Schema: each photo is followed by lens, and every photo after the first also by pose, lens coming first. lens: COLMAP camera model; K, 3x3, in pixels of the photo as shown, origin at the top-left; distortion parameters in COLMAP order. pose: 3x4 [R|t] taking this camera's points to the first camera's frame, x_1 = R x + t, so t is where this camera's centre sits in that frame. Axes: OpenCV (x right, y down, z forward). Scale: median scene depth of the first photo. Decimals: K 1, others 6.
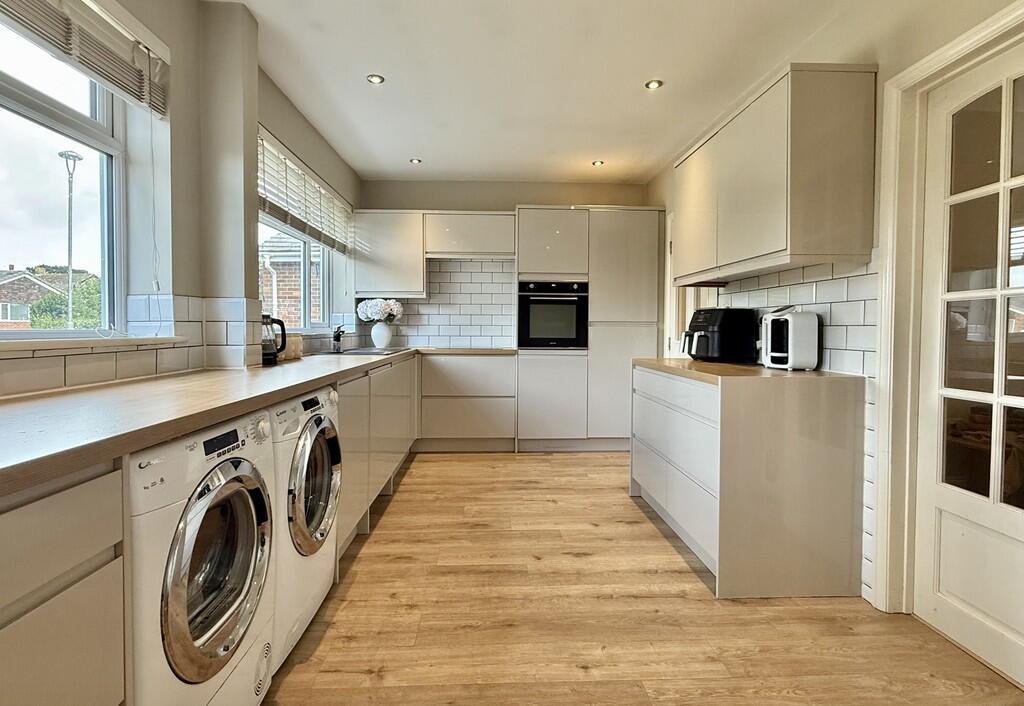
lens RADIAL K [[510.9, 0, 513.6], [0, 510.9, 343.3], [0, 0, 1]] dist [-0.002709, -0.000426]
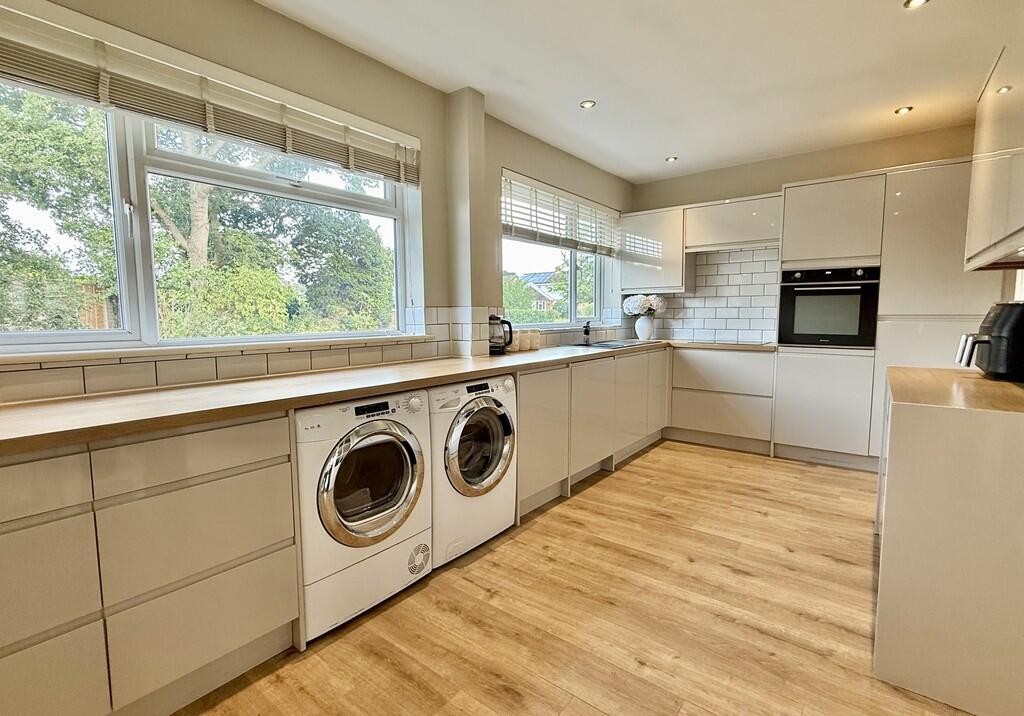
lens RADIAL K [[478.3, 0, 512.5], [0, 478.3, 361.1], [0, 0, 1]] dist [-0.000141, -0.000823]
pose [[0.759377, 0.057504, -0.648105, 0.312473], [-0.011016, 0.997080, 0.075560, -0.031936], [0.650558, -0.050240, 0.757793, 0.065740]]
